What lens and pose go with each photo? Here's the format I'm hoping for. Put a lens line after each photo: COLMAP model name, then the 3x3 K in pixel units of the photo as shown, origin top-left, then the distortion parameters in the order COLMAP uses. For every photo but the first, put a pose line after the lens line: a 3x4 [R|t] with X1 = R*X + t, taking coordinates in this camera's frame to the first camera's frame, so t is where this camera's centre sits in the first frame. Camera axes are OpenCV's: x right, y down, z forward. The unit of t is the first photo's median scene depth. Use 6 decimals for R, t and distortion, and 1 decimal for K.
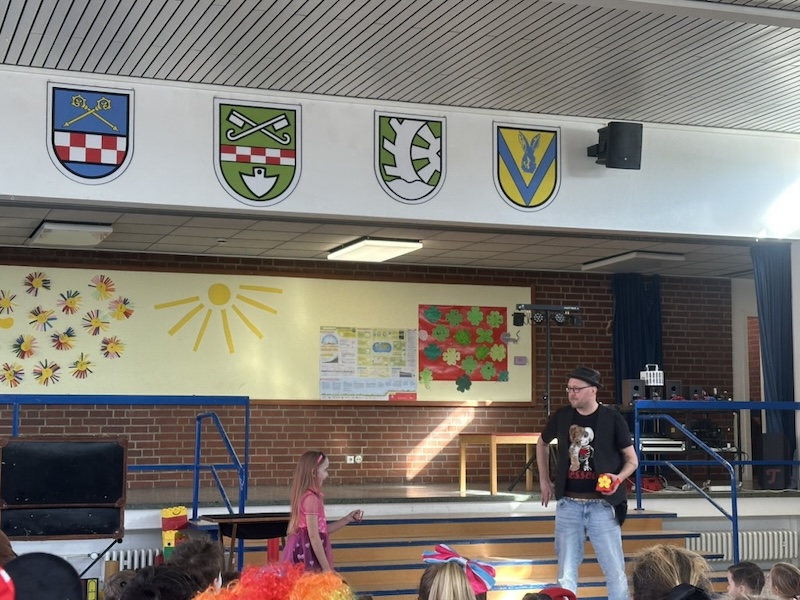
lens RADIAL K [[1383.9, 0, 402.3], [0, 1383.9, 305.9], [0, 0, 1]] dist [0.146897, 0.181998]
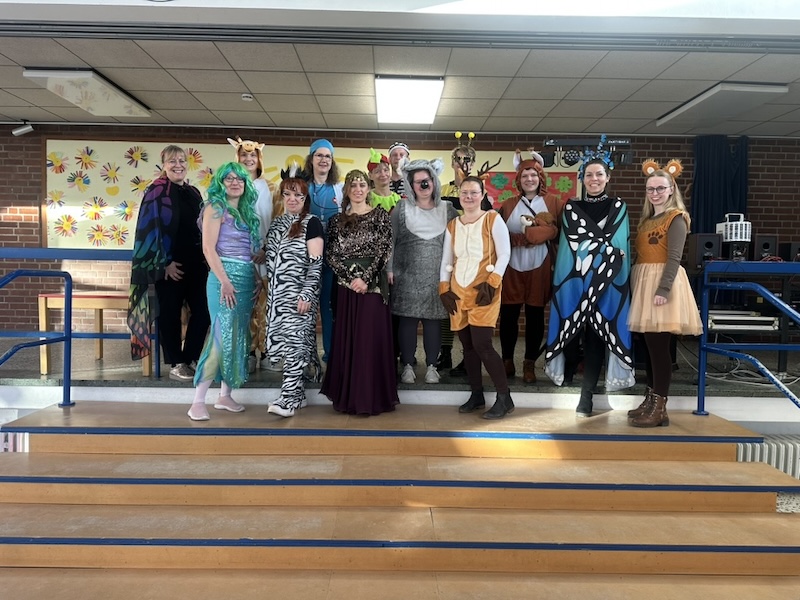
lens RADIAL K [[564.8, 0, 396.7], [0, 564.8, 298.8], [0, 0, 1]] dist [0.007505, -0.002789]
pose [[0.937343, 0.032826, -0.346858, 0.111392], [0.012776, 0.991644, 0.128374, 0.044166], [0.348173, -0.124762, 0.929091, 0.621170]]
